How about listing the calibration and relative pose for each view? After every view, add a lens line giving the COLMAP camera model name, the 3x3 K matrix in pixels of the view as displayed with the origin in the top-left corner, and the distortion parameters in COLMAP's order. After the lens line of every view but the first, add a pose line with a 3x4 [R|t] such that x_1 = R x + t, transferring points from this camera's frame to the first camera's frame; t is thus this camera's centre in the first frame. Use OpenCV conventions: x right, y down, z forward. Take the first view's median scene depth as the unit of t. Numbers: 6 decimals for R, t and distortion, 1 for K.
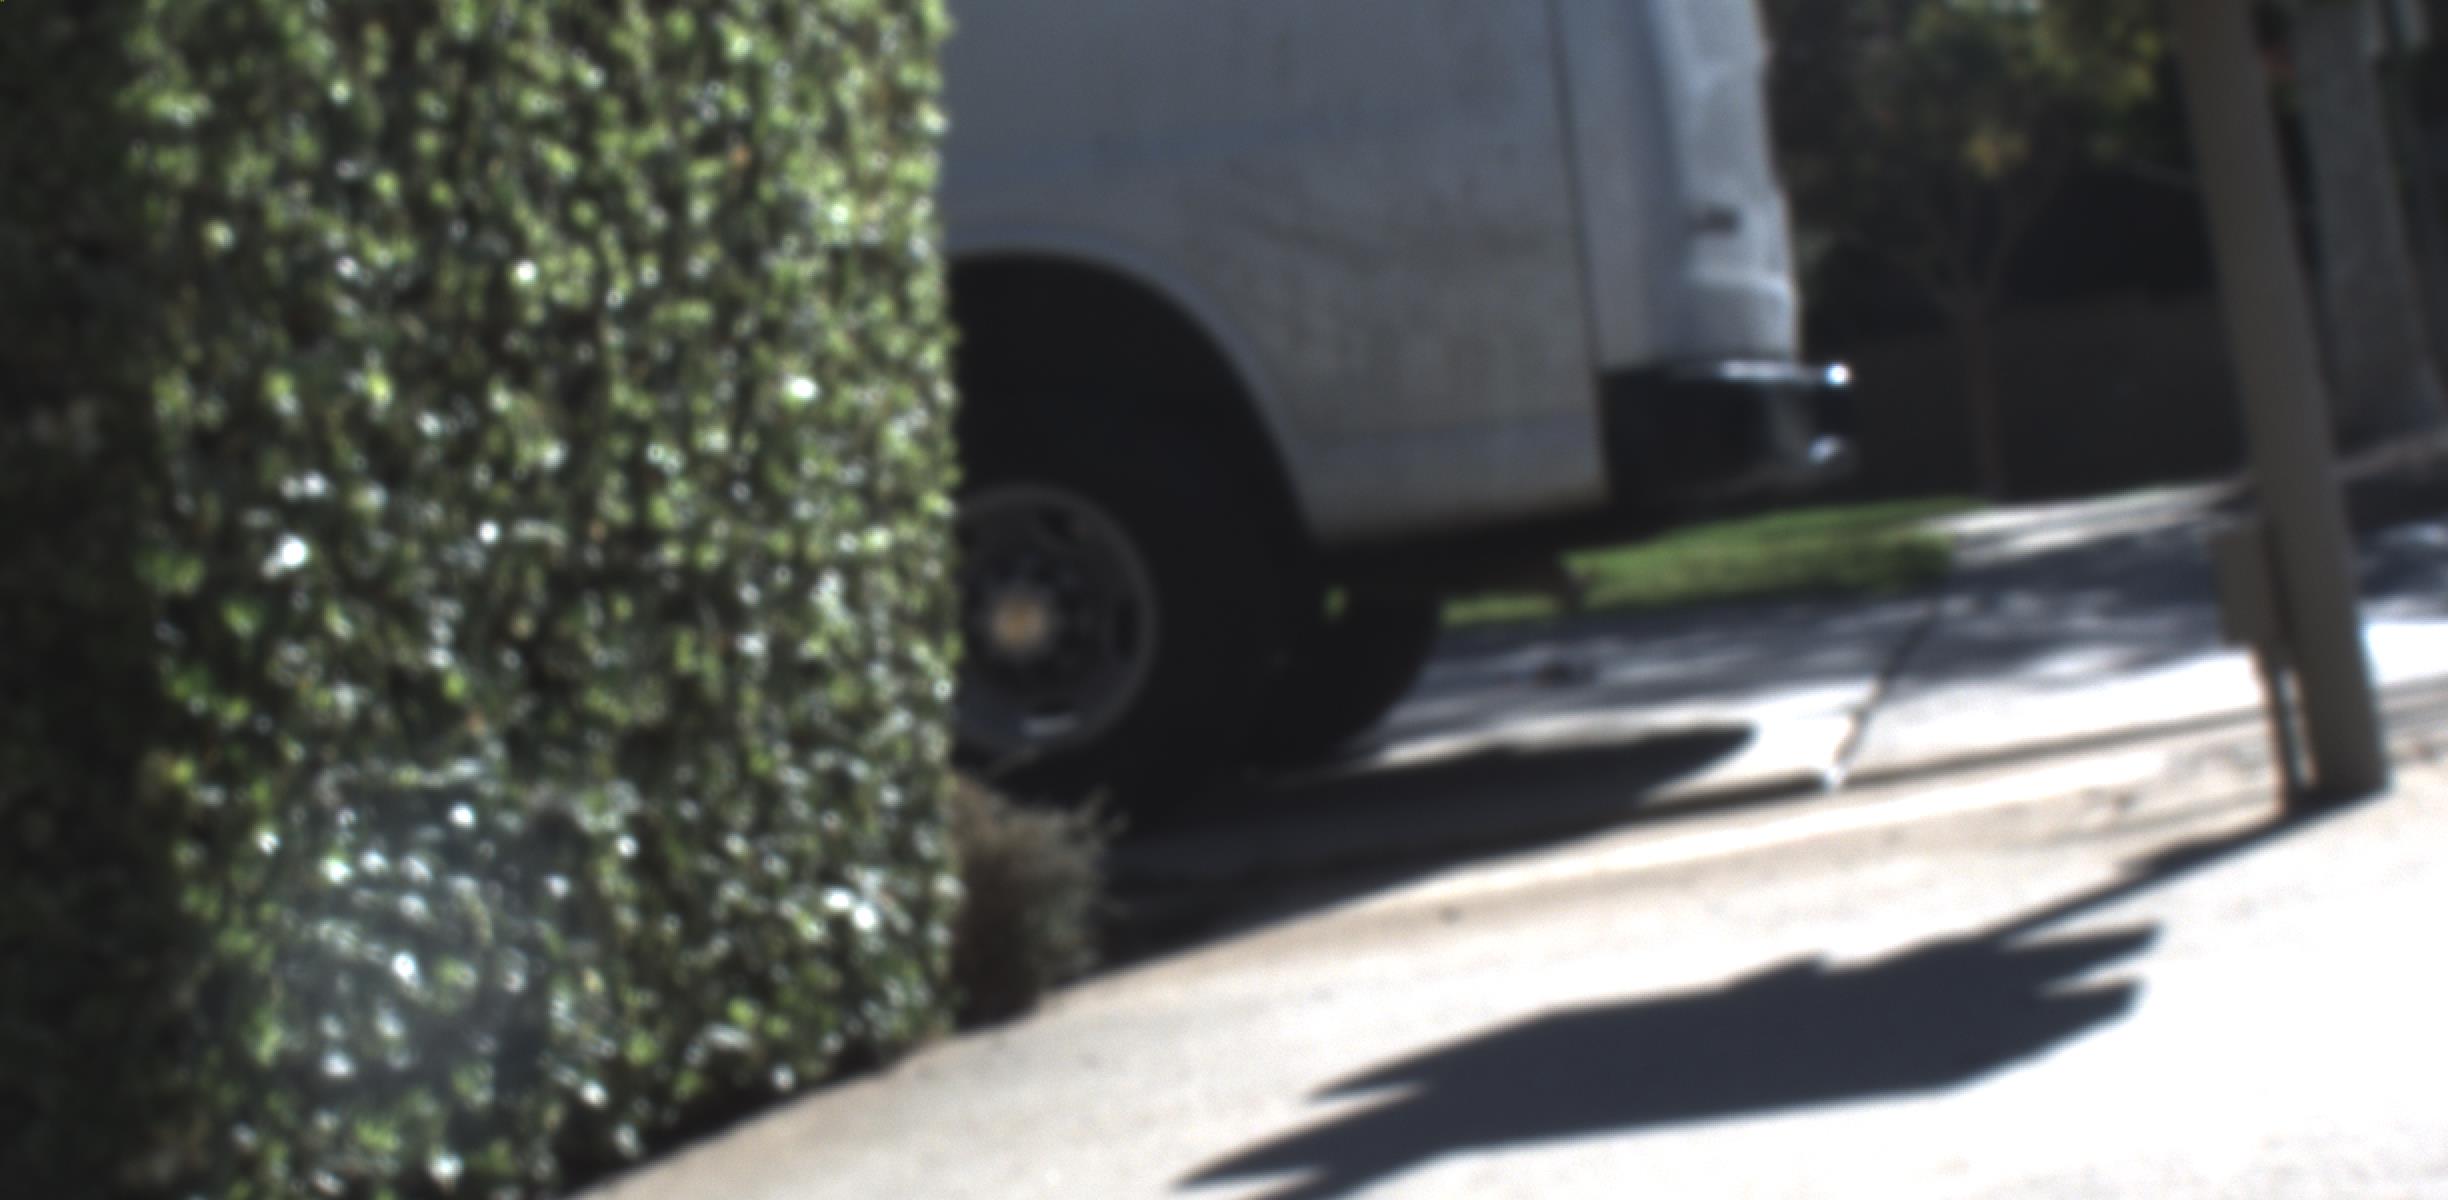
lens RADIAL K [[4029.0, 0, 1224.0], [0, 4029.0, 600.0], [0, 0, 1]] dist [0.007140, -0.028943]
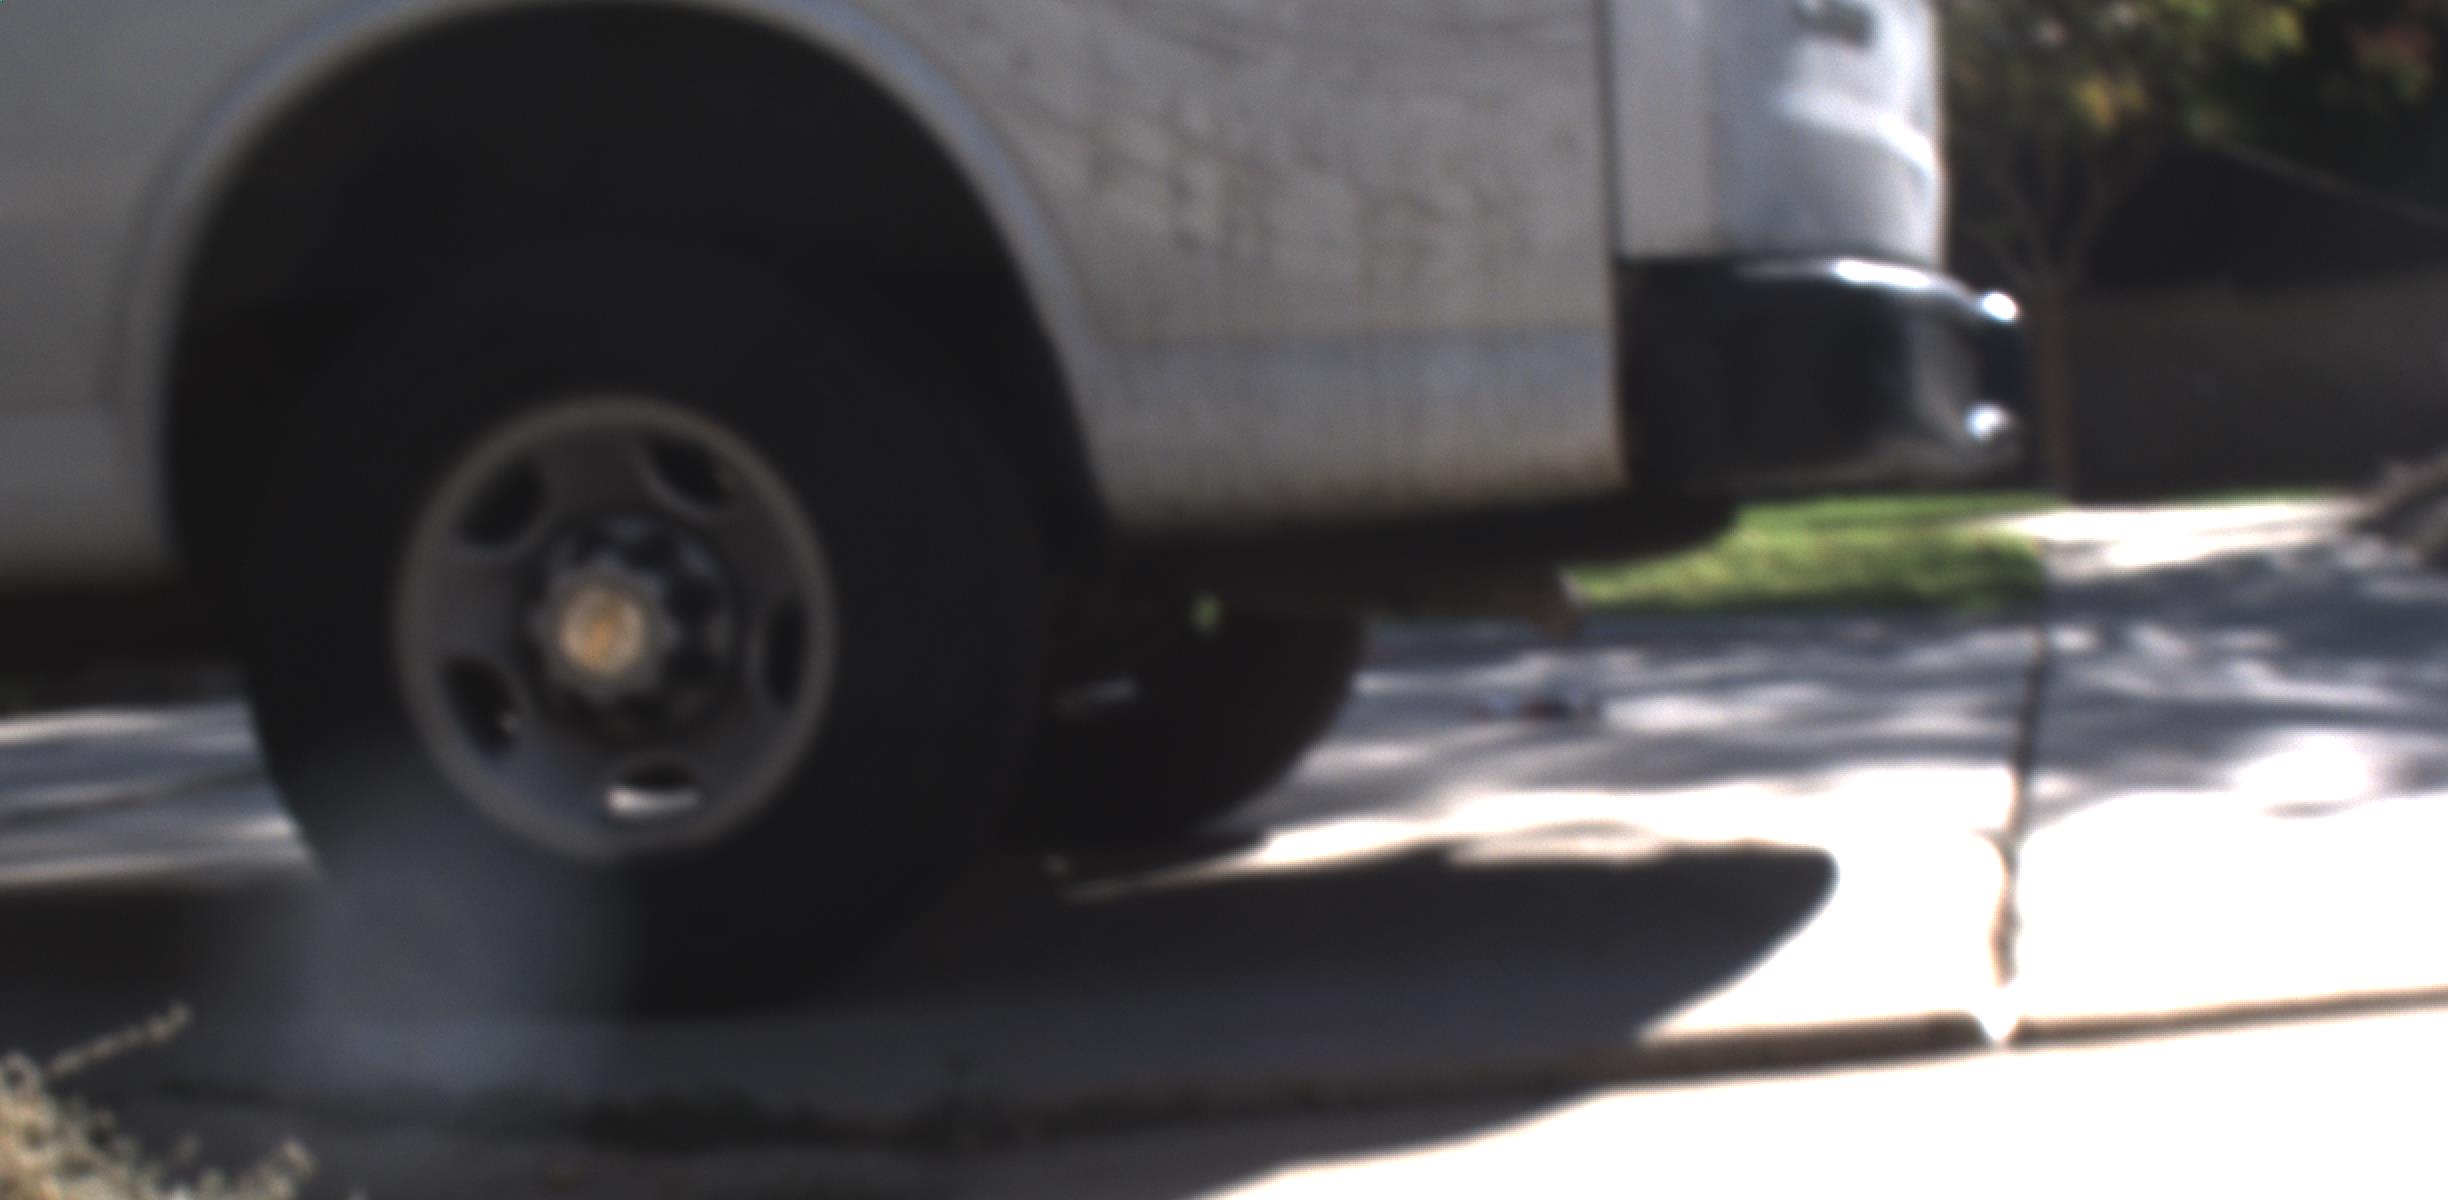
lens RADIAL K [[4085.9, 0, 1226.7], [0, 4085.9, 736.8], [0, 0, 1]] dist [-0.044112, -0.106080]
pose [[0.998250, 0.059046, -0.003262, 0.040857], [-0.058834, 0.997213, 0.045870, -0.011290], [0.005961, -0.045598, 0.998942, 0.391622]]
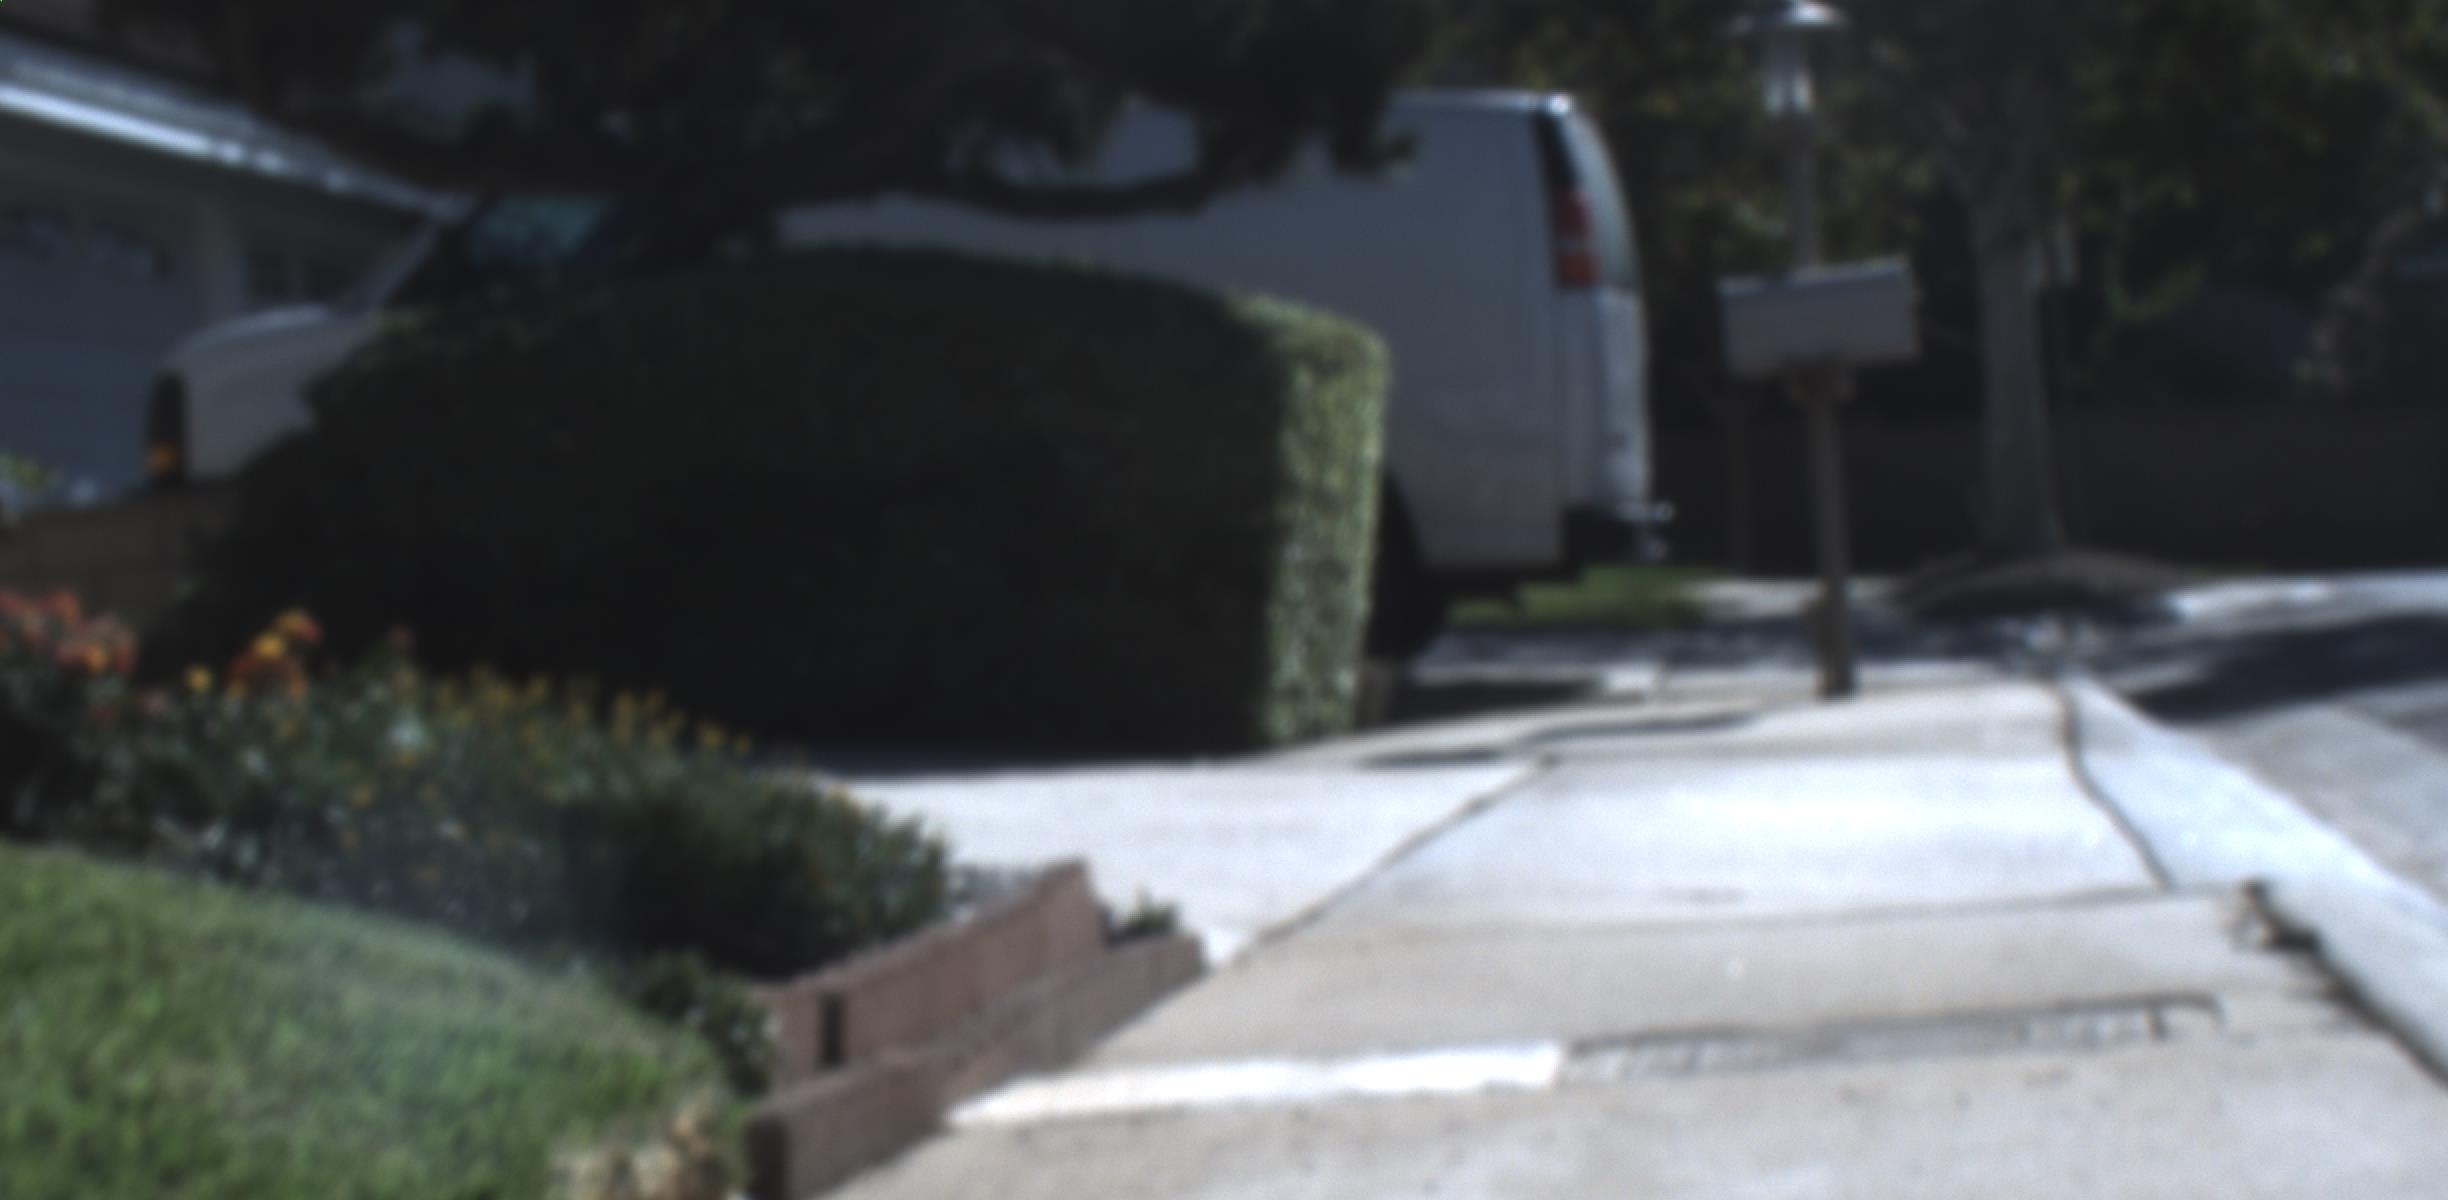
lens RADIAL K [[4085.9, 0, 1226.7], [0, 4085.9, 736.8], [0, 0, 1]] dist [-0.044112, -0.106080]
pose [[0.992711, 0.099459, 0.068067, -0.222679], [-0.101633, 0.994392, 0.029253, 0.022171], [-0.064776, -0.035957, 0.997252, -1.189516]]
